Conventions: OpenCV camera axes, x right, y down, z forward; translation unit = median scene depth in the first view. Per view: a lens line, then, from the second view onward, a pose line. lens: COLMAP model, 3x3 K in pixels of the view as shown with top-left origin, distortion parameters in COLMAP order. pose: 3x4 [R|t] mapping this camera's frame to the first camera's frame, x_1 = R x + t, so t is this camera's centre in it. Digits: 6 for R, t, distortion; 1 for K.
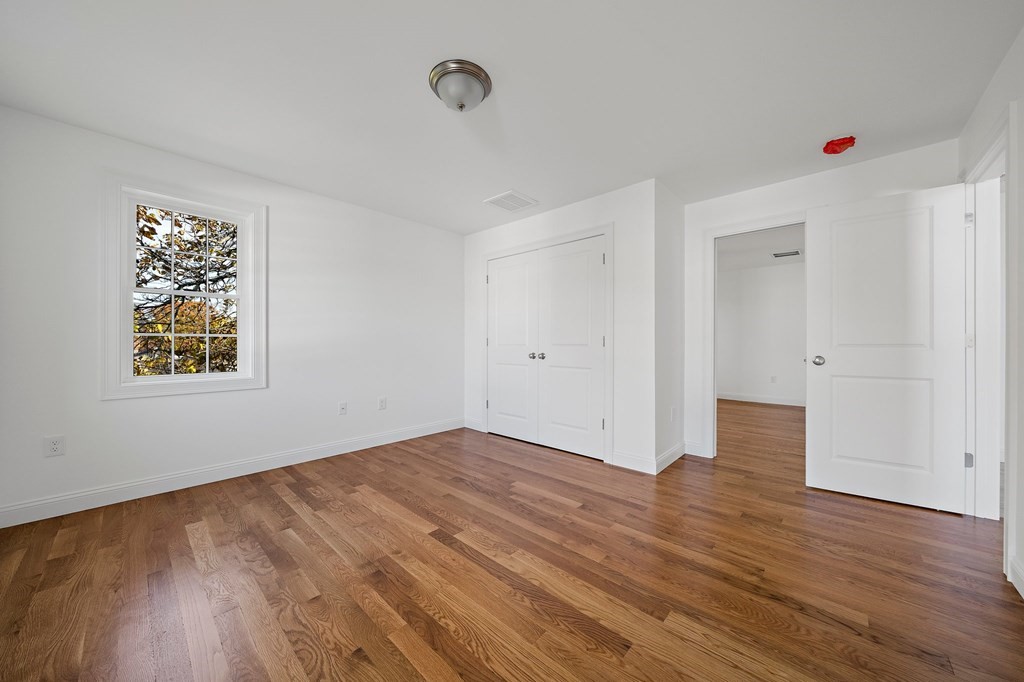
lens RADIAL K [[357.0, 0, 516.4], [0, 357.0, 342.8], [0, 0, 1]] dist [-0.008753, -0.000457]
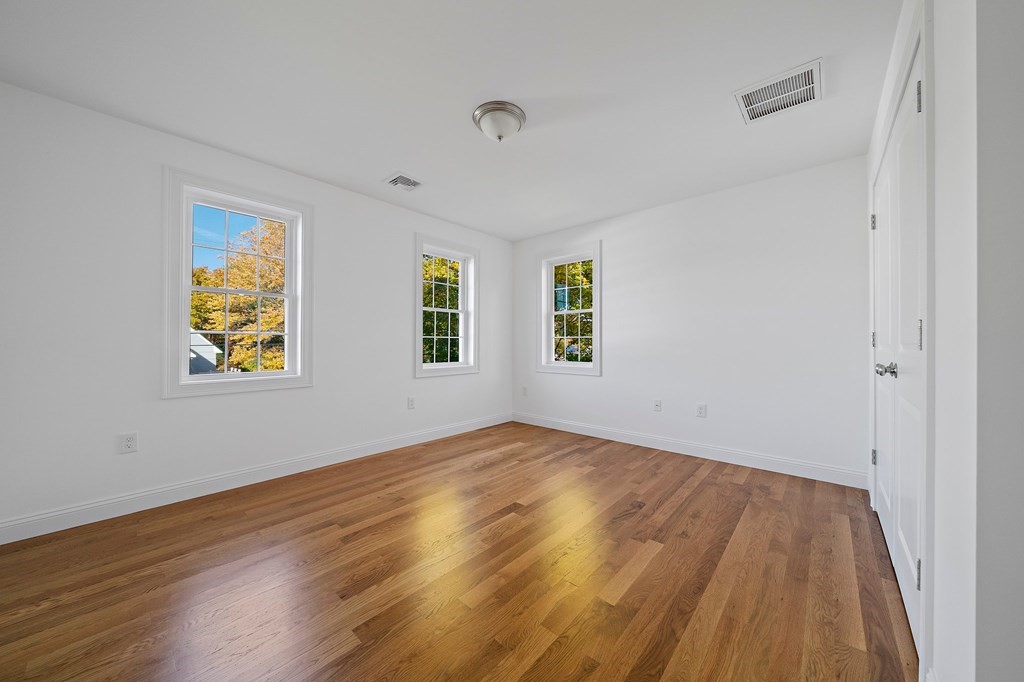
lens RADIAL K [[357.0, 0, 509.5], [0, 357.0, 337.2], [0, 0, 1]] dist [-0.008753, -0.000457]
pose [[0.006164, -0.015010, -0.999868, 0.657370], [0.000465, 0.999887, -0.015007, 0.001779], [0.999981, -0.000372, 0.006171, 0.671863]]
